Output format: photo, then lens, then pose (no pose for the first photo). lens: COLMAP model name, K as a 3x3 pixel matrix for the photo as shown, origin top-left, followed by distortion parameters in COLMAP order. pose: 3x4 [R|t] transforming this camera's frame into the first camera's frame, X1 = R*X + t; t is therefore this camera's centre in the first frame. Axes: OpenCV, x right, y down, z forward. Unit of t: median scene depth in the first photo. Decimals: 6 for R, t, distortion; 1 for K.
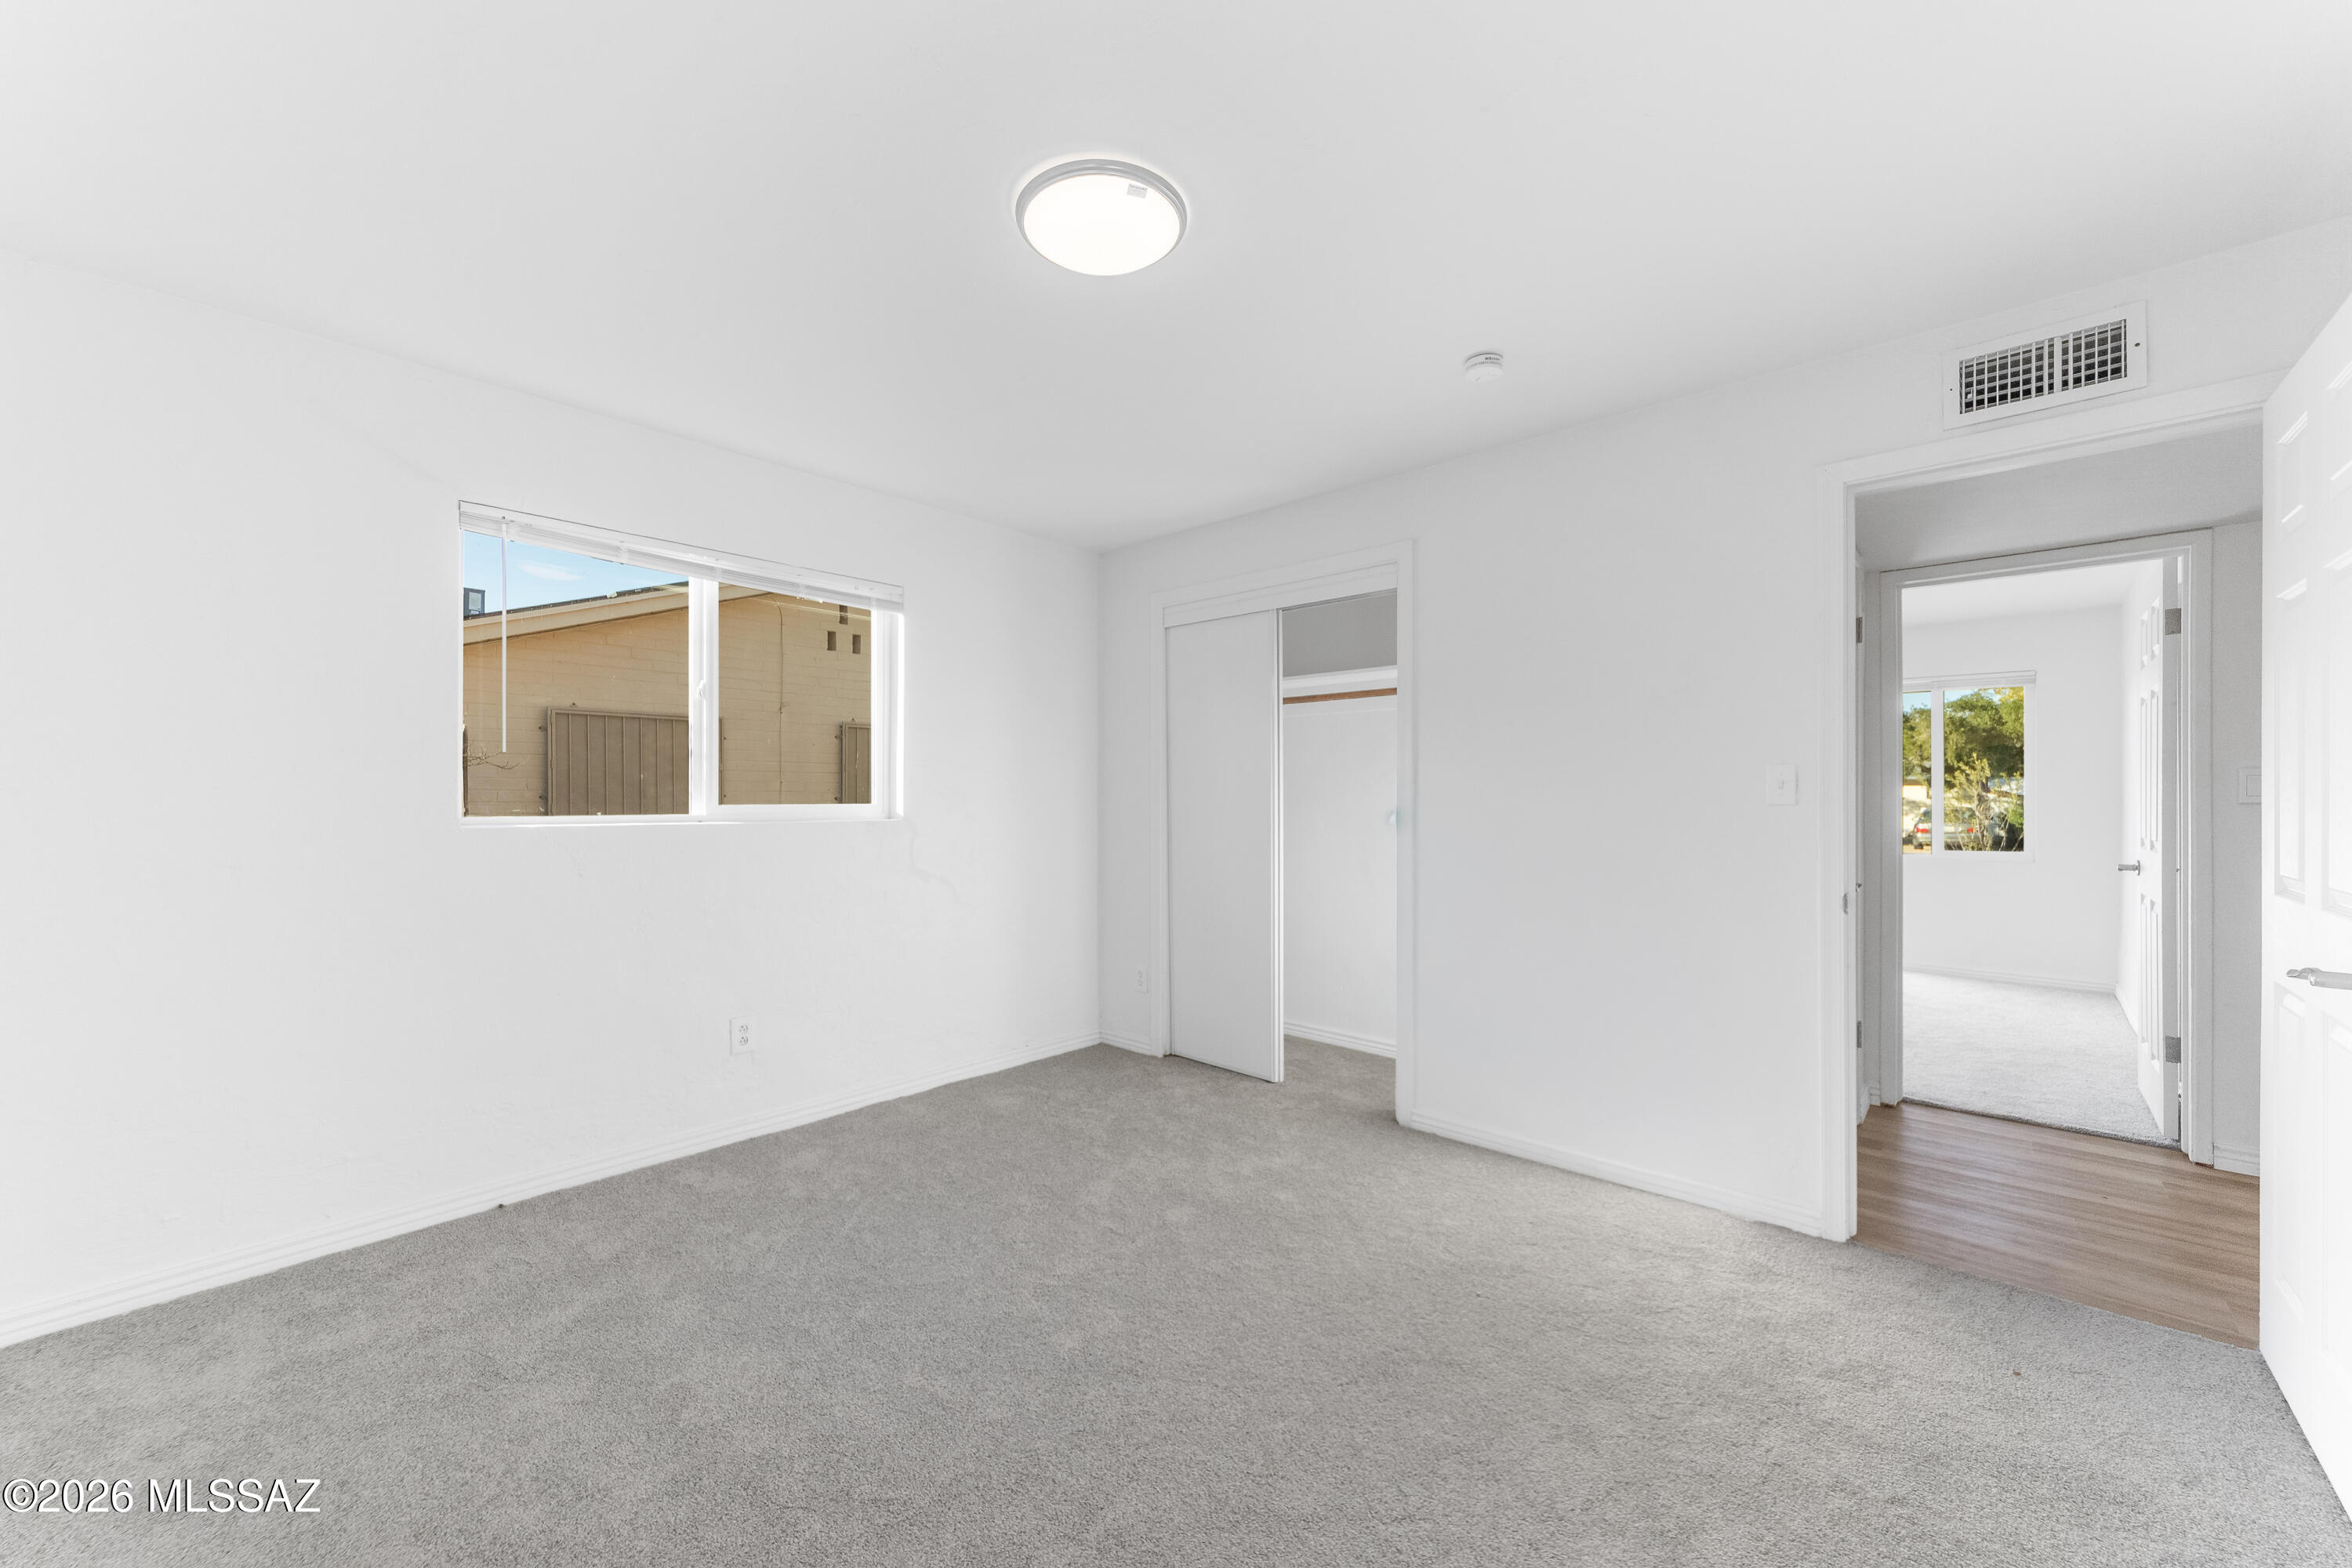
lens RADIAL K [[906.6, 0, 1168.4], [0, 906.6, 786.0], [0, 0, 1]] dist [0.000629, 0.000173]
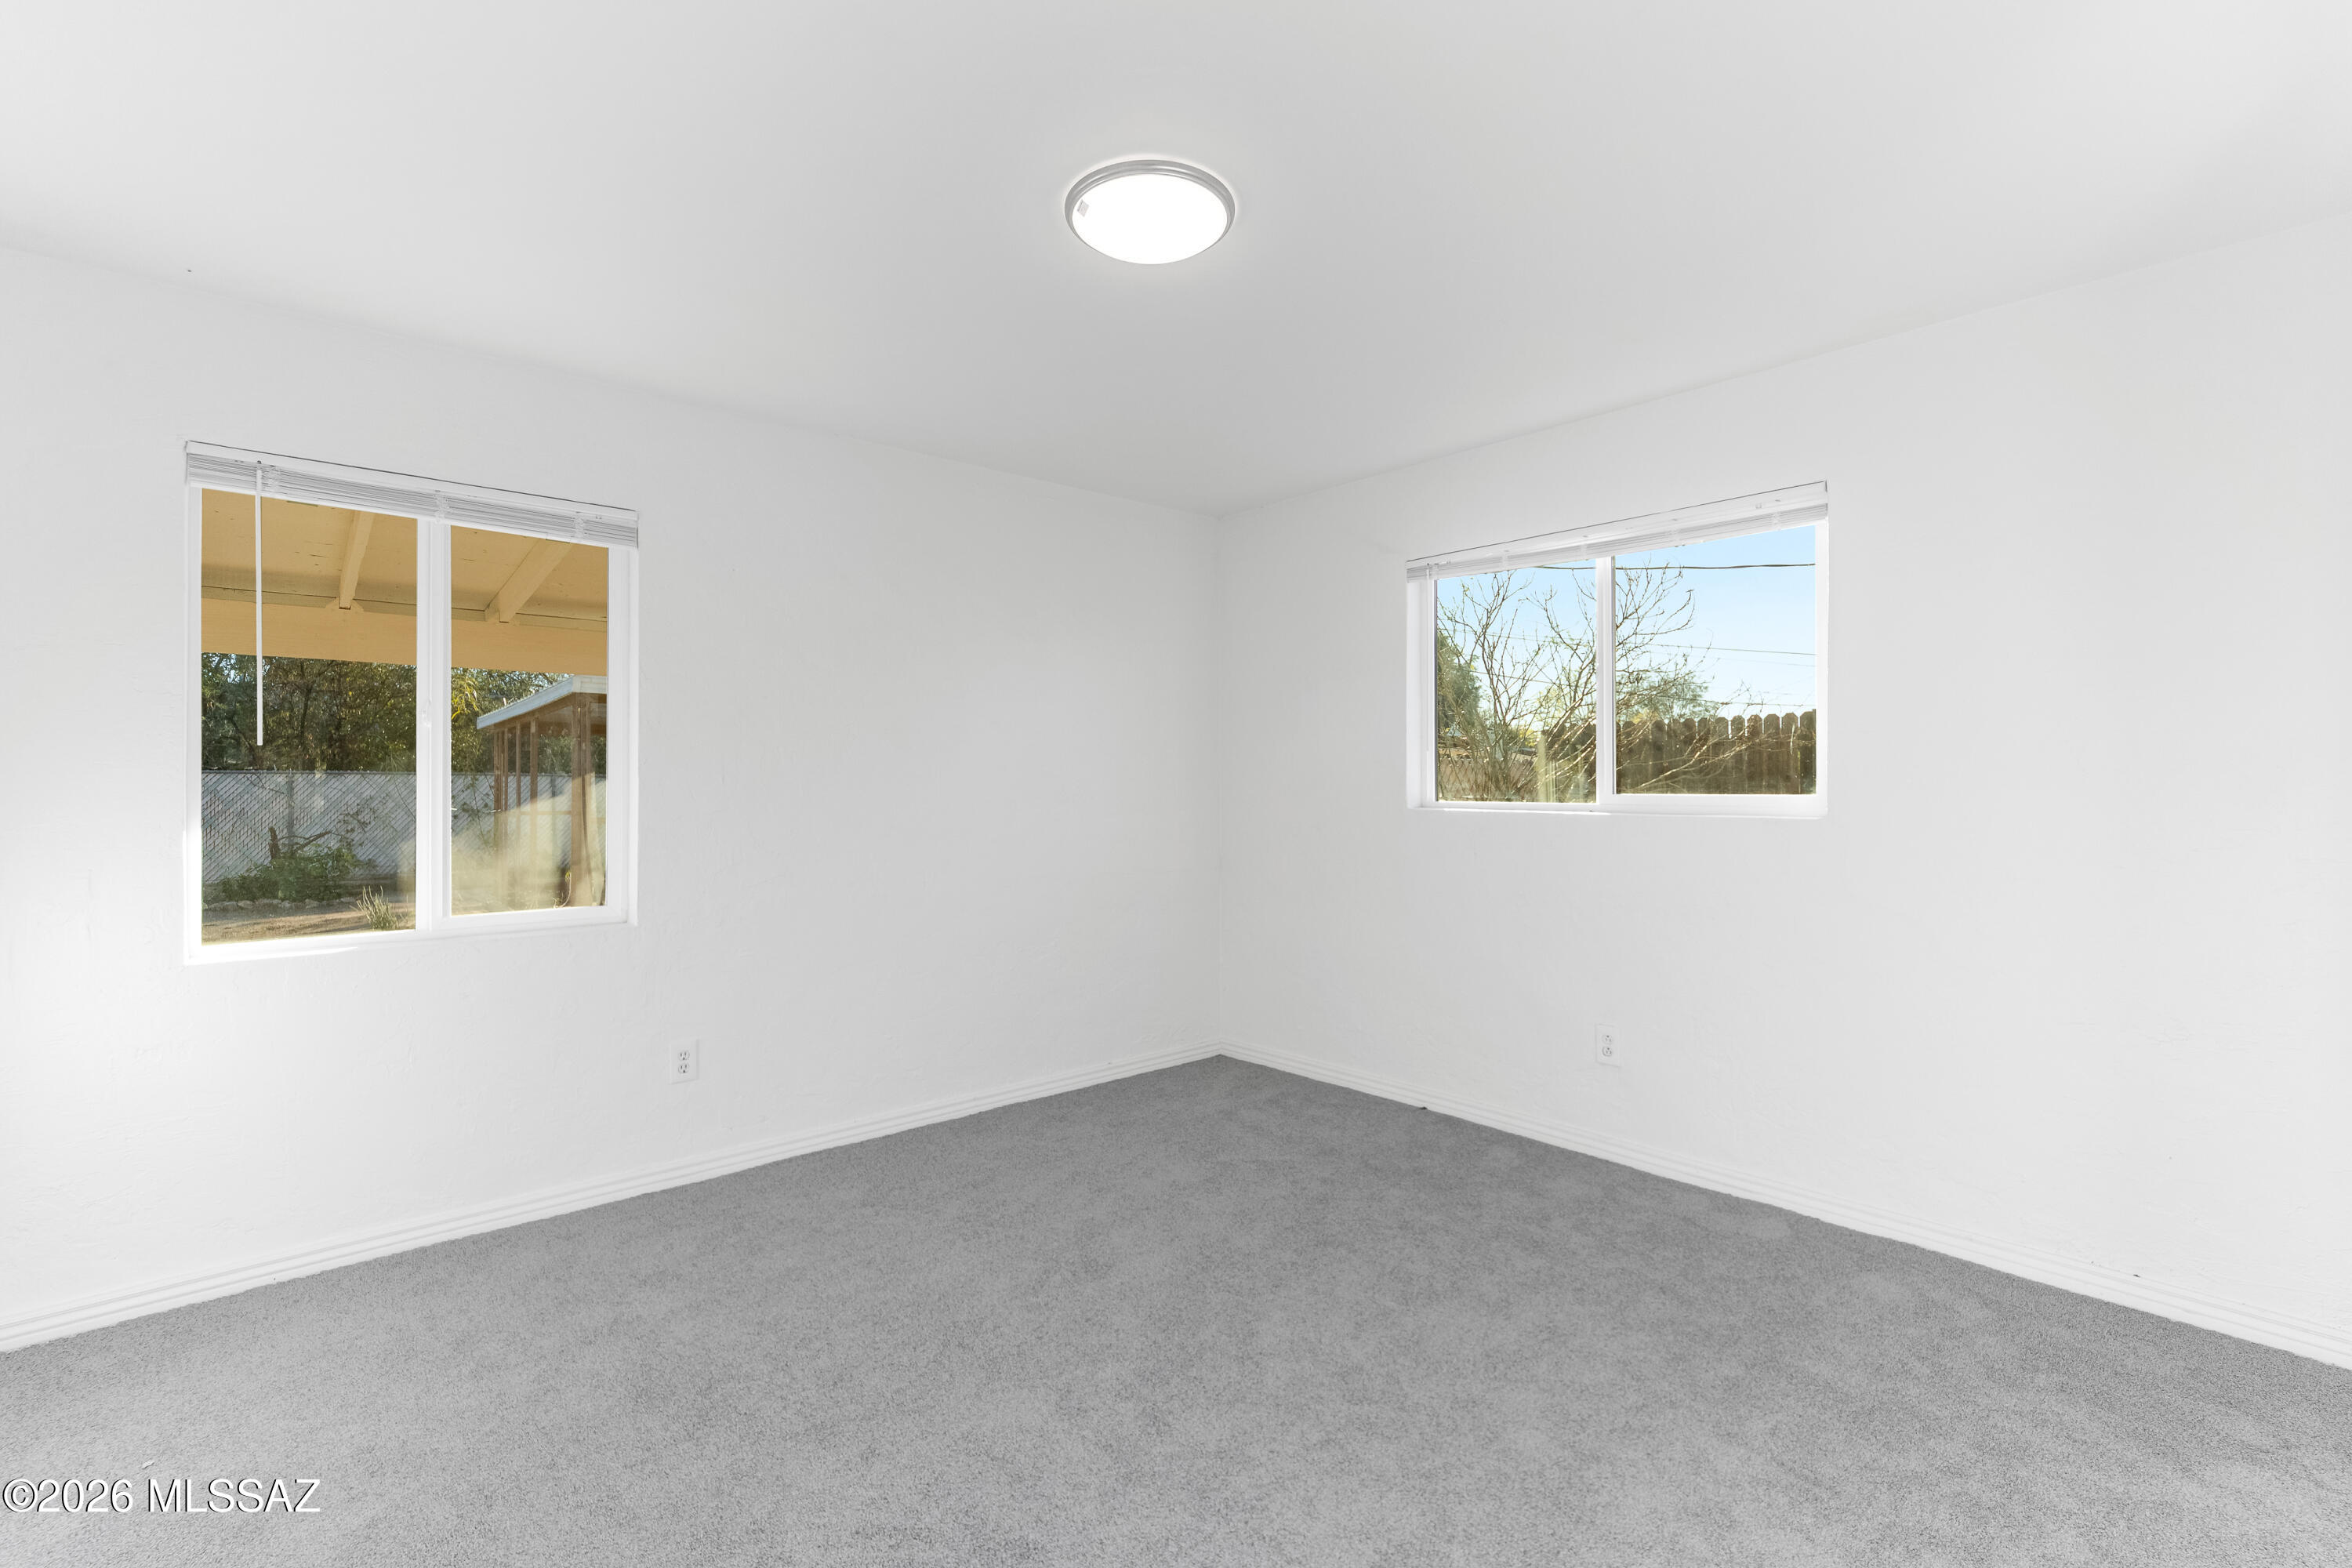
lens RADIAL K [[1092.8, 0, 1173.1], [0, 1092.8, 779.0], [0, 0, 1]] dist [-0.003354, -0.000264]
pose [[-0.111086, 0.004580, -0.993800, 0.710215], [0.007824, 0.999962, 0.003733, -0.001313], [0.993780, -0.007361, -0.111118, 0.729153]]
